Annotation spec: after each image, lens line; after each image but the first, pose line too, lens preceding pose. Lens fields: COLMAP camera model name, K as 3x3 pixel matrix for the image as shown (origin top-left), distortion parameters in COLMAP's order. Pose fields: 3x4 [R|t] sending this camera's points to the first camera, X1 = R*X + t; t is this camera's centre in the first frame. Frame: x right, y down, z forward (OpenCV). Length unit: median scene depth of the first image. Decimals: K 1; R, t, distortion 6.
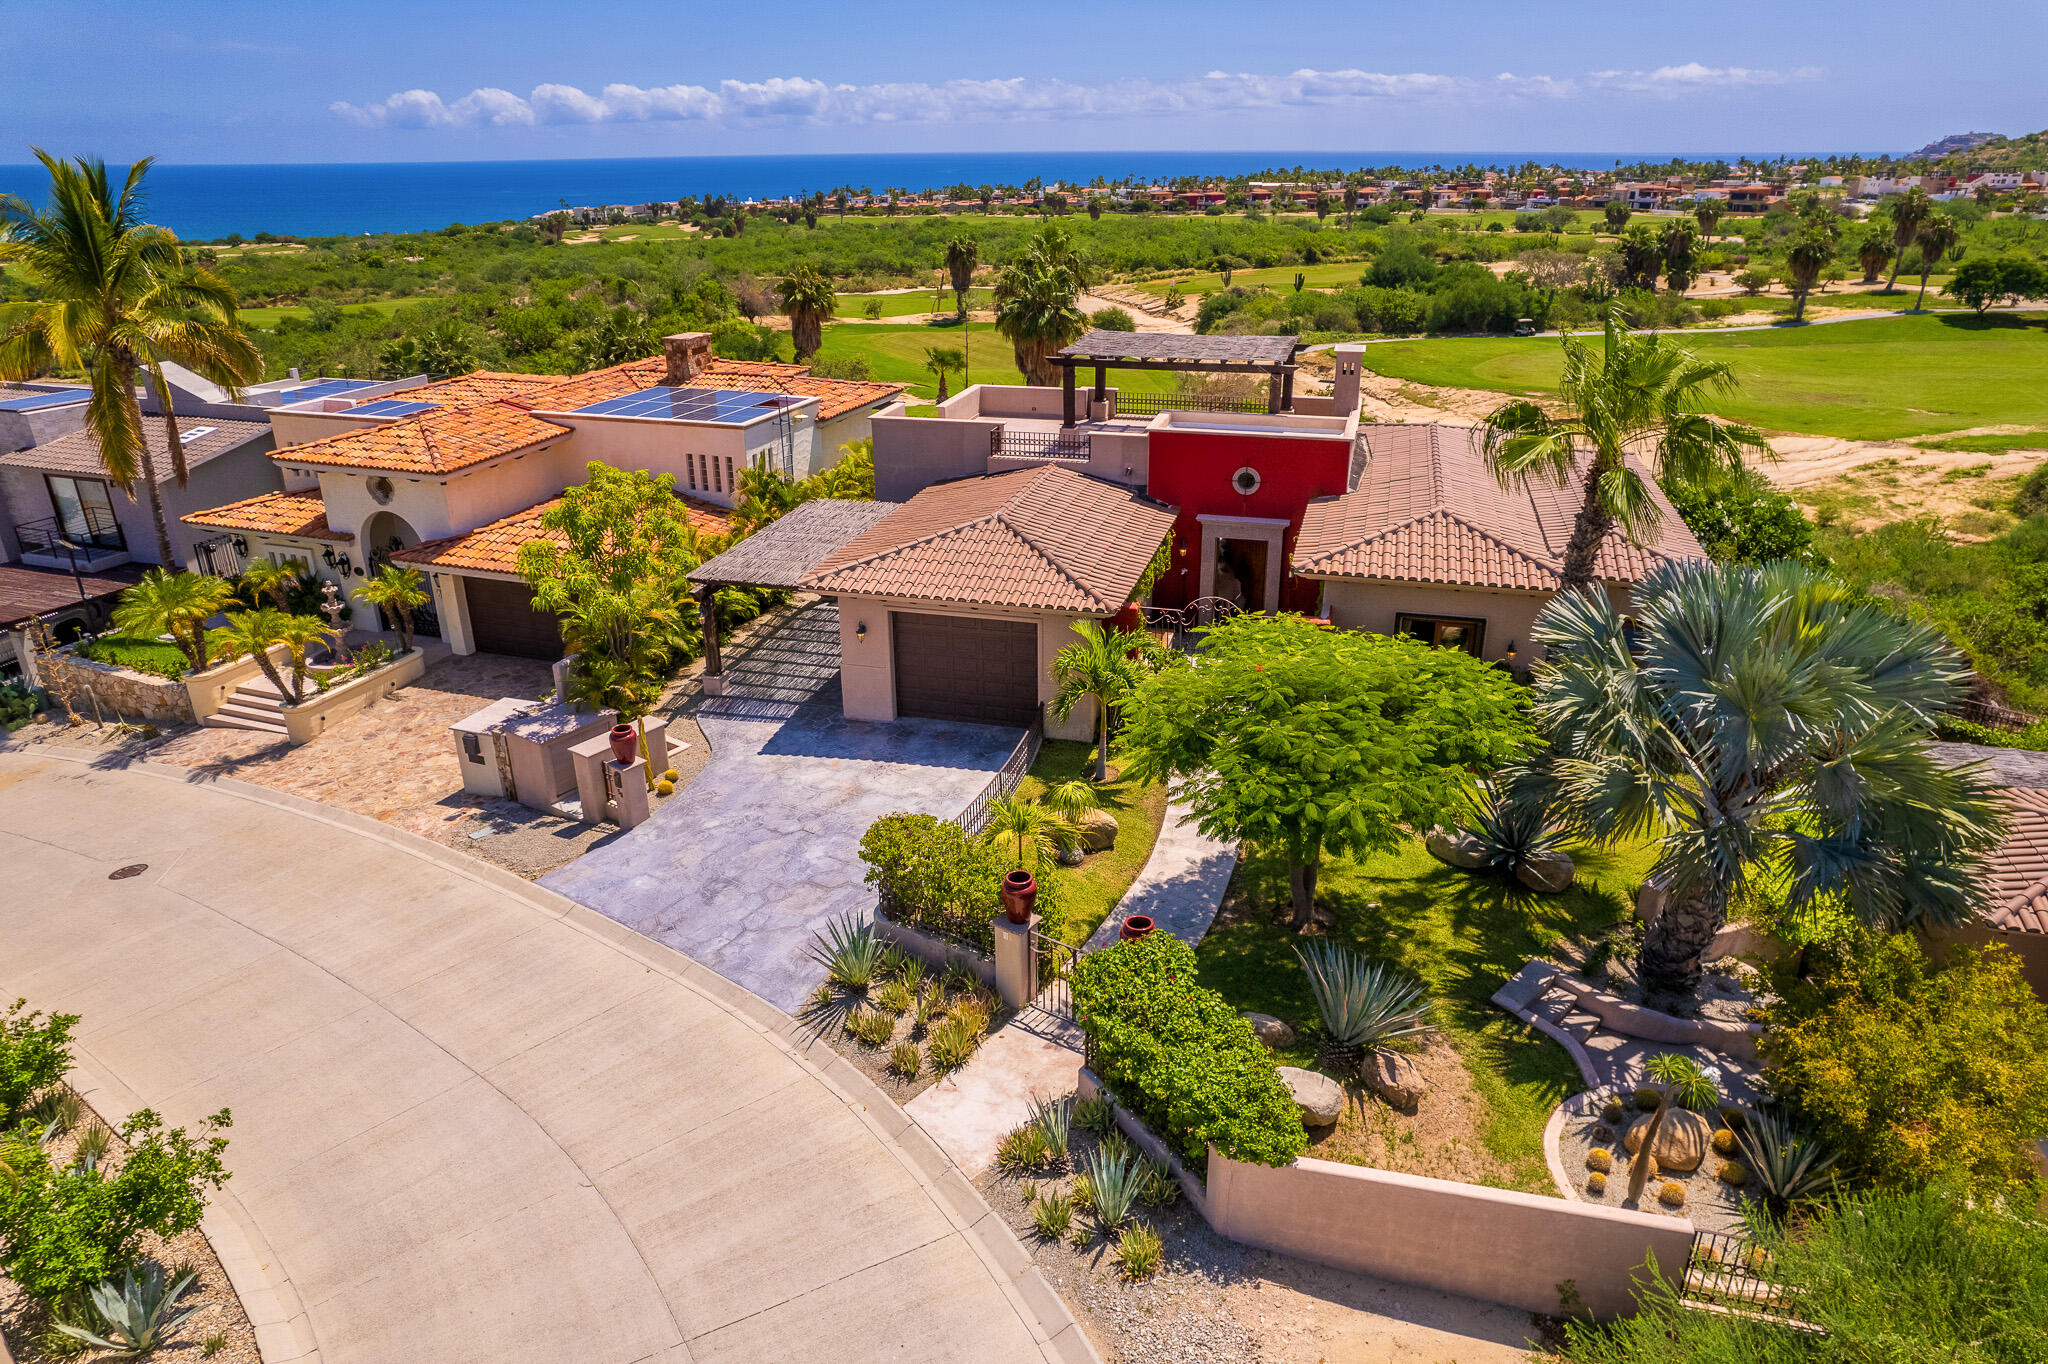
lens RADIAL K [[1317.4, 0, 1030.3], [0, 1317.4, 697.8], [0, 0, 1]] dist [-0.071102, 0.061573]
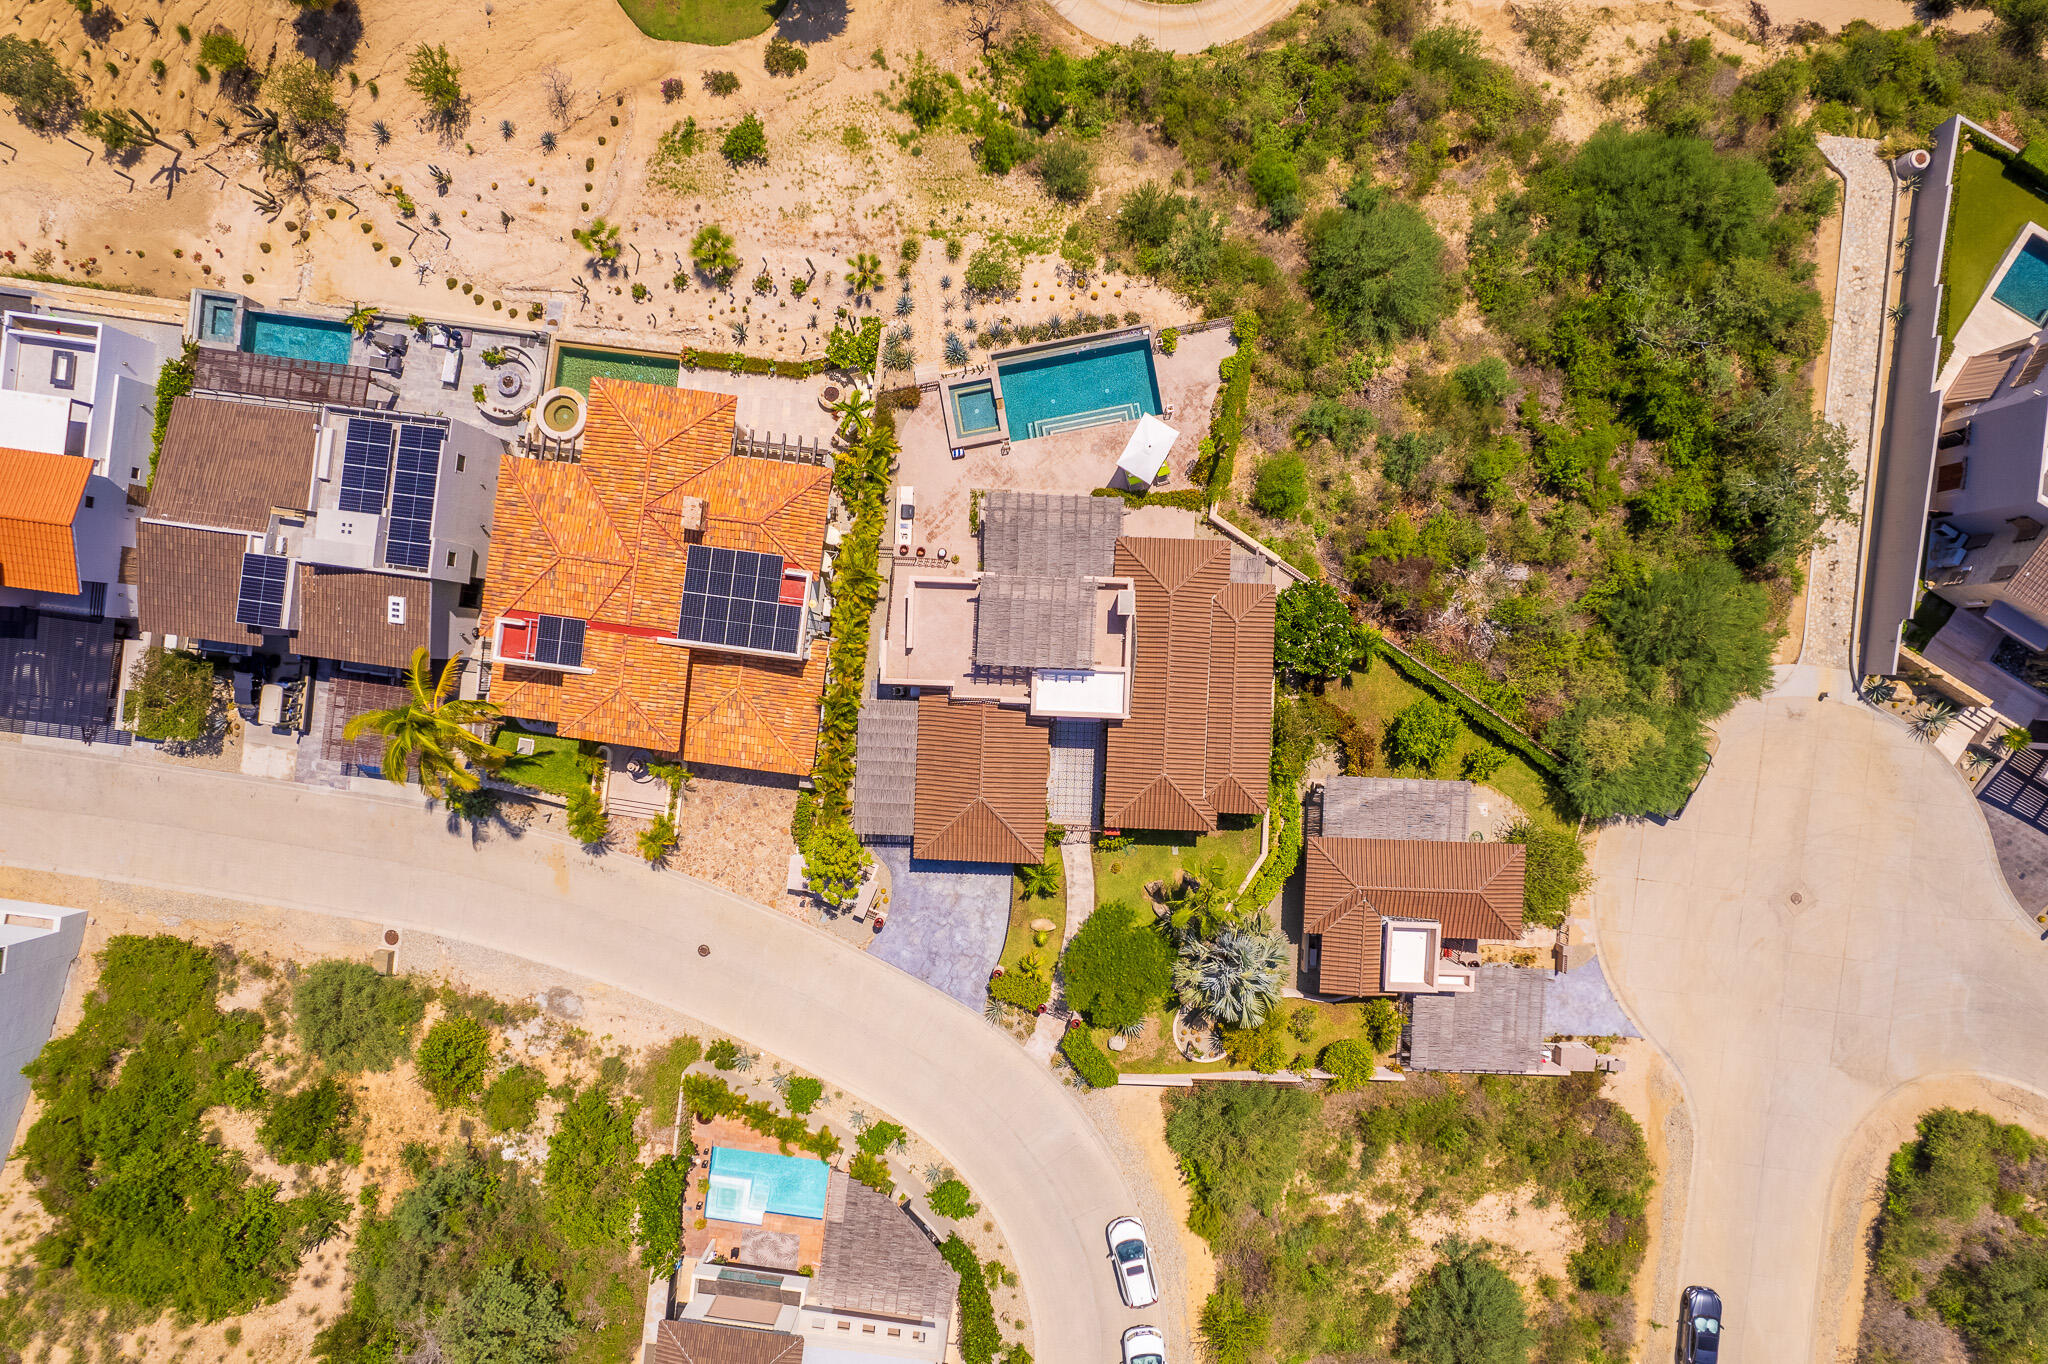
lens RADIAL K [[1317.4, 0, 1030.3], [0, 1317.4, 697.8], [0, 0, 1]] dist [-0.071102, 0.061573]
pose [[0.975218, -0.221003, -0.010401, 0.122950], [0.091994, 0.362291, 0.927514, -2.305436], [-0.201215, -0.905485, 0.373644, 0.256852]]
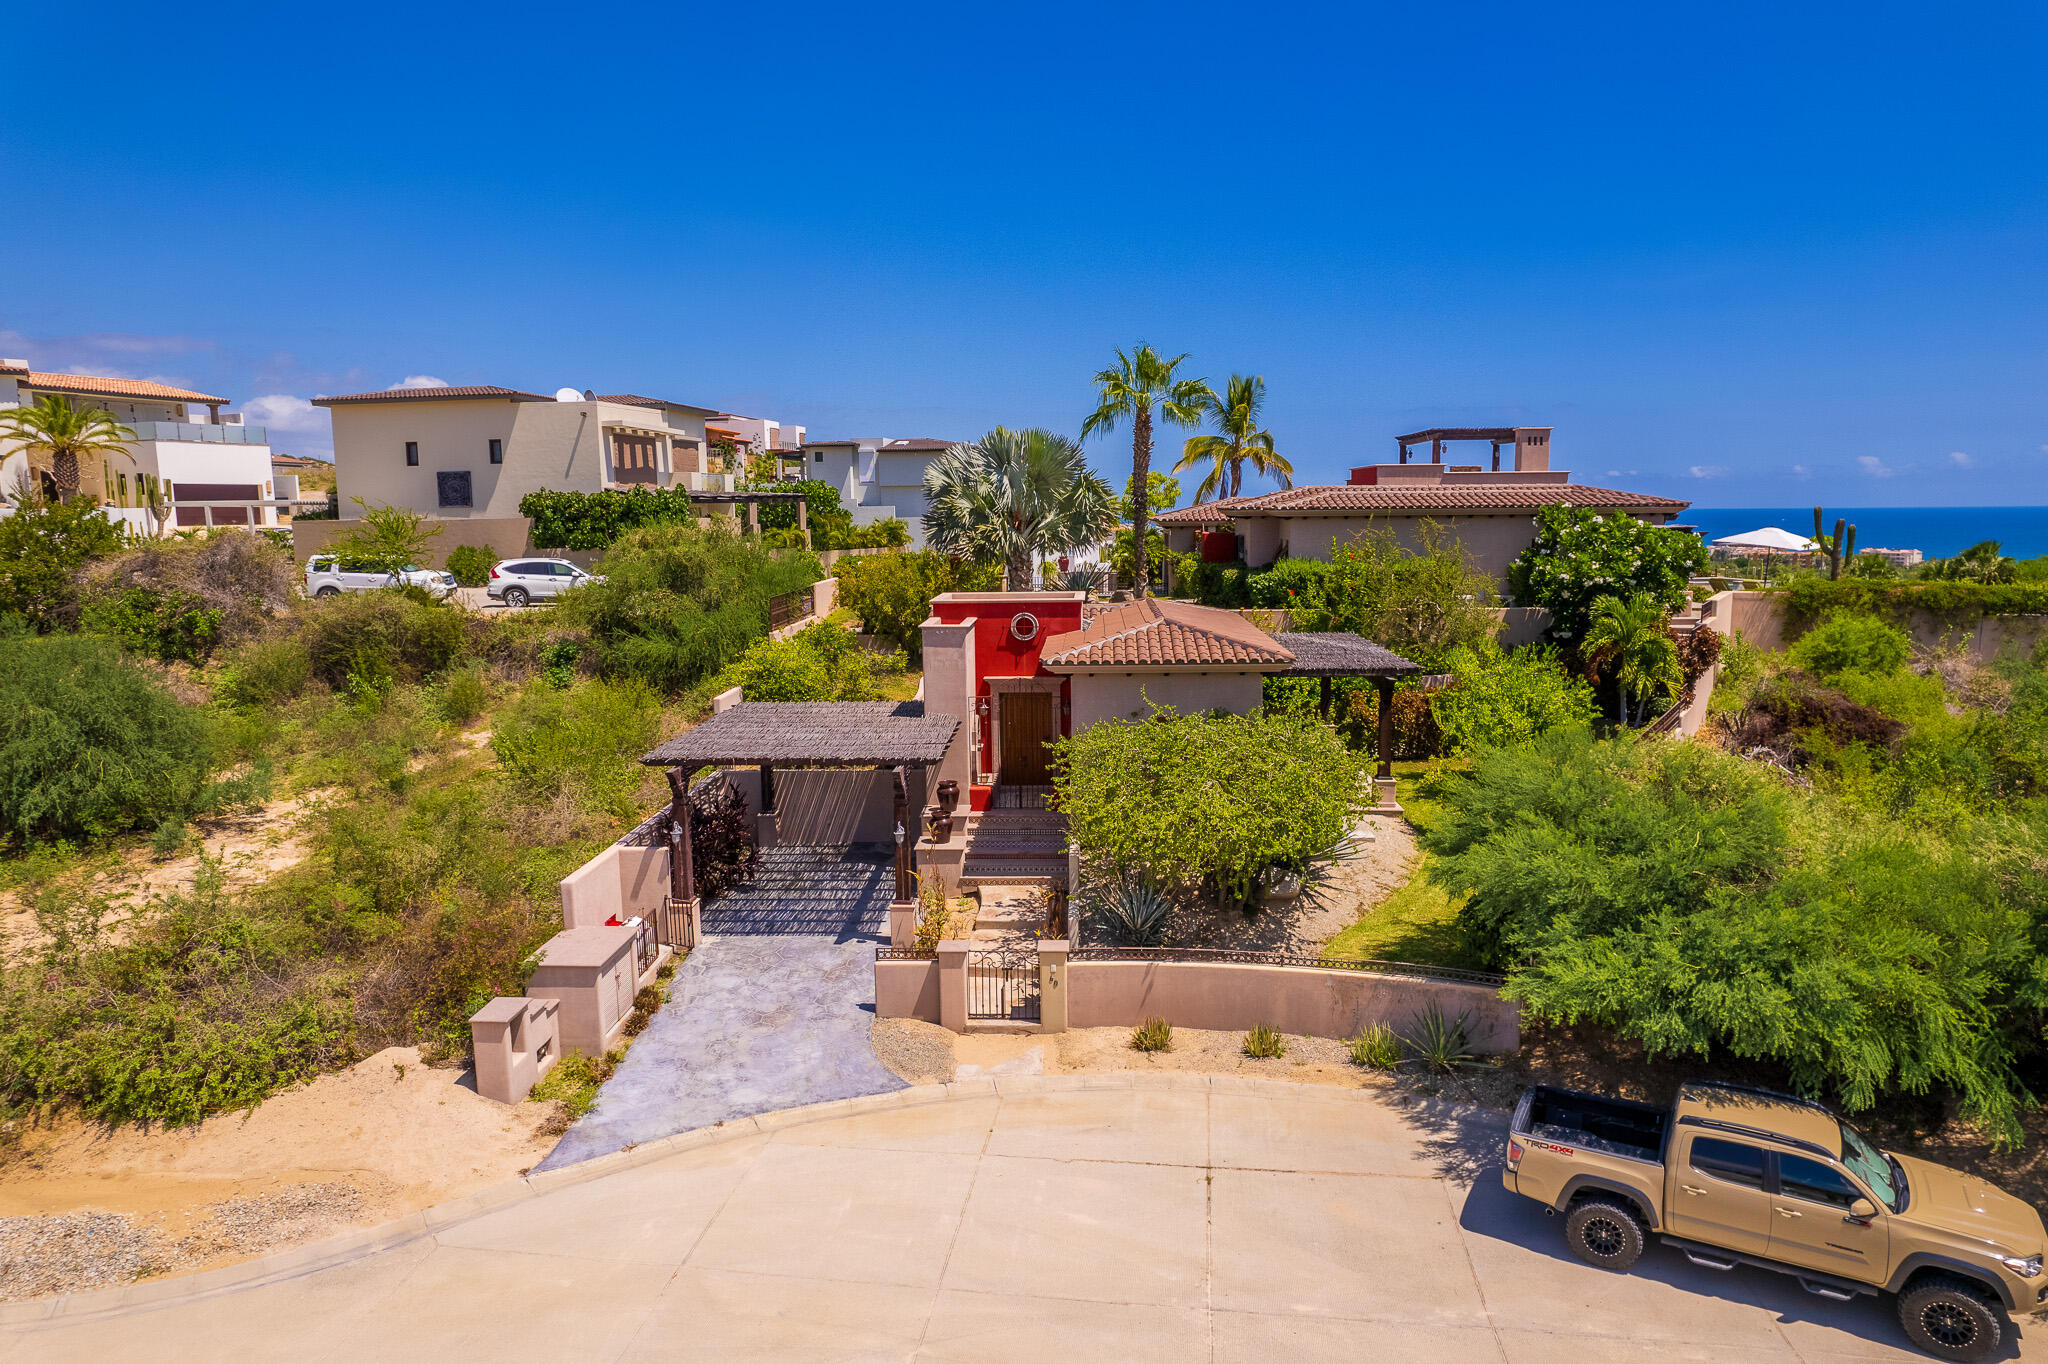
lens RADIAL K [[1310.3, 0, 1024.0], [0, 1310.3, 682.0], [0, 0, 1]] dist [-0.079412, 0.073210]
pose [[0.210970, 0.131399, -0.968621, 1.741469], [-0.371292, 0.927428, 0.044942, 0.130832], [0.904231, 0.350159, 0.244447, 0.343993]]
